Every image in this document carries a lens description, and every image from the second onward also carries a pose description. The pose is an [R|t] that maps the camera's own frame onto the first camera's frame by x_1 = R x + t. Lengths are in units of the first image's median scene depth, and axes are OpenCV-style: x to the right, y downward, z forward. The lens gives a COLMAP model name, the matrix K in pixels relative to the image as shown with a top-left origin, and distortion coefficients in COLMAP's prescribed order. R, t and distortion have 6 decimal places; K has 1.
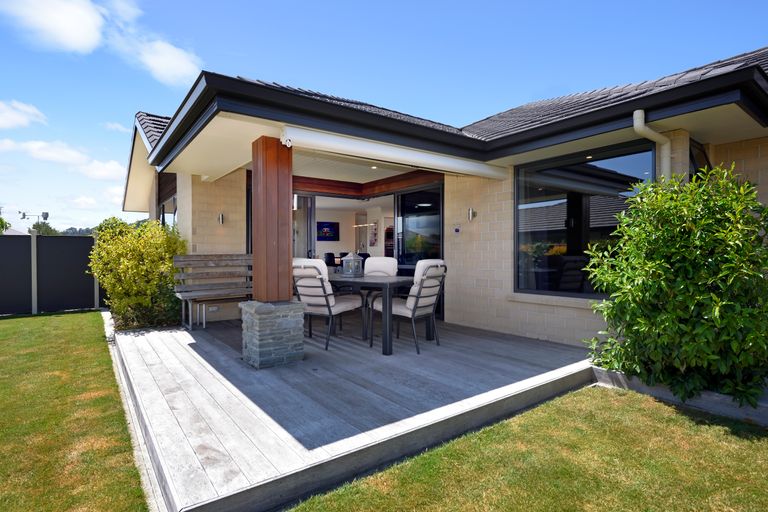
lens RADIAL K [[398.0, 0, 384.0], [0, 398.0, 256.0], [0, 0, 1]] dist [-0.000331, -0.000015]
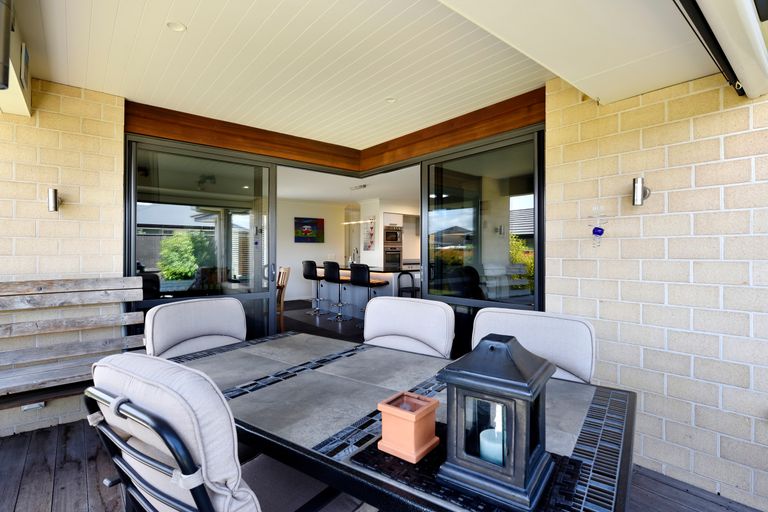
lens RADIAL K [[373.0, 0, 384.0], [0, 373.0, 256.0], [0, 0, 1]] dist [-0.012480, -0.000033]
pose [[0.999154, 0.006739, 0.040567, -0.031540], [-0.007000, 0.999956, 0.006293, -0.021563], [-0.040523, -0.006572, 0.999157, 0.337383]]
